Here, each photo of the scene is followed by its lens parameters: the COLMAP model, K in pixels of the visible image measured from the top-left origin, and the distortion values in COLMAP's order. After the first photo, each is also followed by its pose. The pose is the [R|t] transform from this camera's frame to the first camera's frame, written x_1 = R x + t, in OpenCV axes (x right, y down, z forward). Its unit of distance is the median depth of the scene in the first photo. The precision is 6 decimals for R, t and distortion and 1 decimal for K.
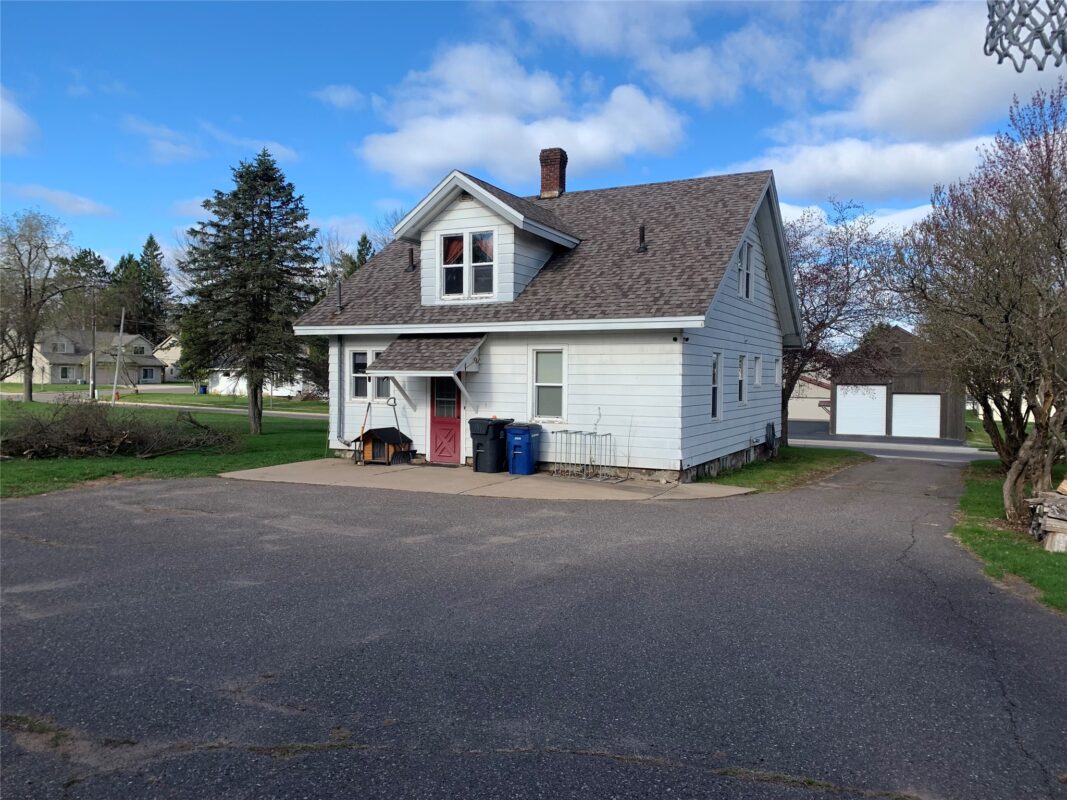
lens RADIAL K [[816.3, 0, 533.5], [0, 816.3, 400.0], [0, 0, 1]] dist [0.063553, -0.000032]
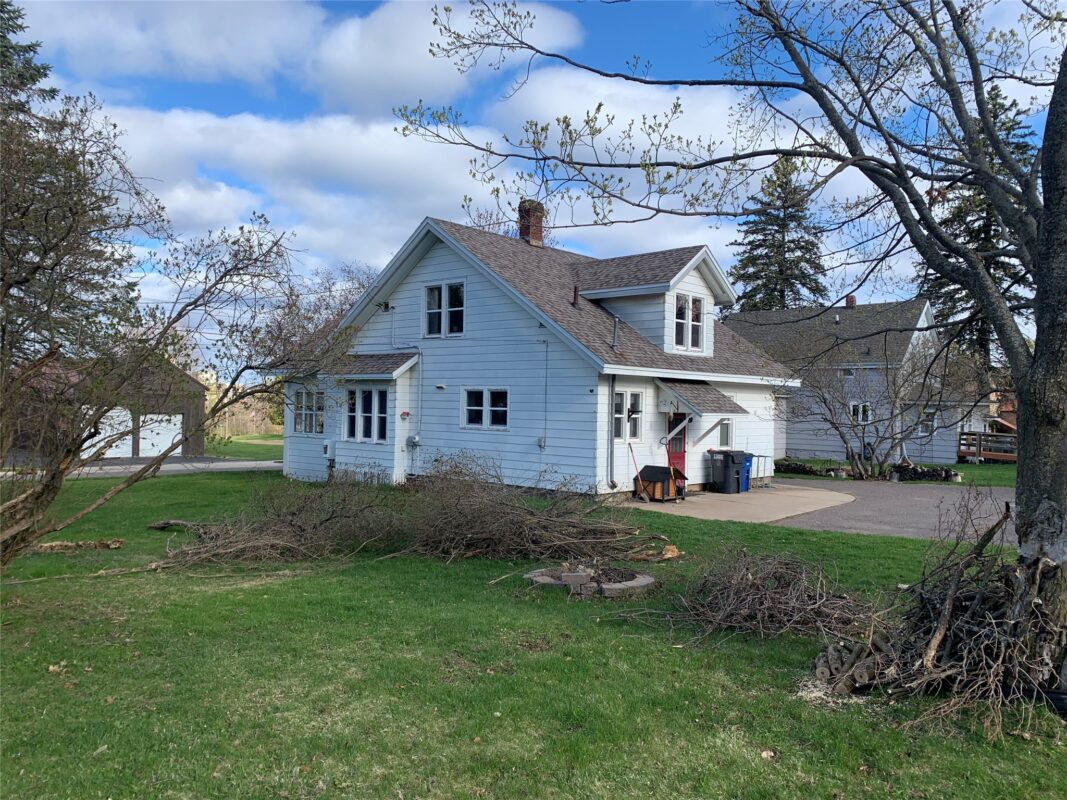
lens RADIAL K [[816.3, 0, 533.5], [0, 816.3, 400.0], [0, 0, 1]] dist [0.063553, -0.000032]
pose [[0.278561, 0.002162, 0.960416, -1.279437], [0.011958, 0.999912, -0.005719, -0.048451], [-0.960344, 0.013077, 0.278511, 0.885378]]
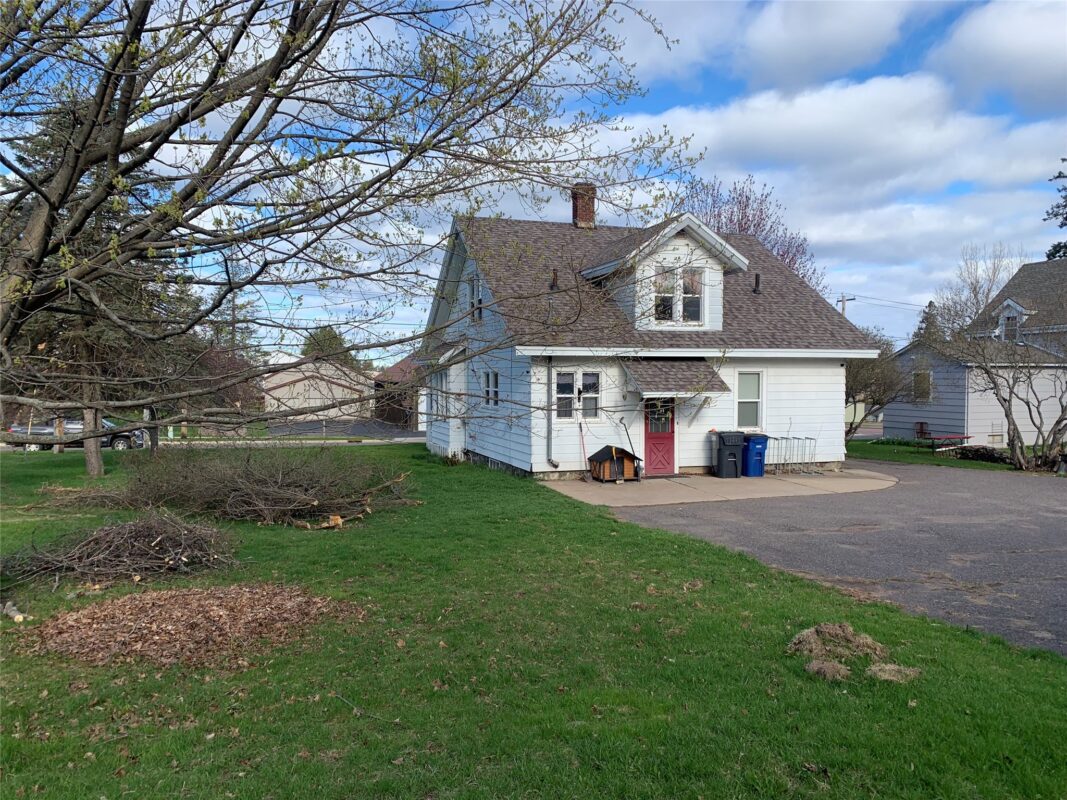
lens RADIAL K [[805.2, 0, 533.5], [0, 805.2, 400.0], [0, 0, 1]] dist [0.005968, -0.004136]
pose [[0.717327, -0.026881, 0.696218, -0.993568], [0.026831, 0.999580, 0.010949, -0.039534], [-0.696219, 0.010826, 0.717747, 0.346867]]
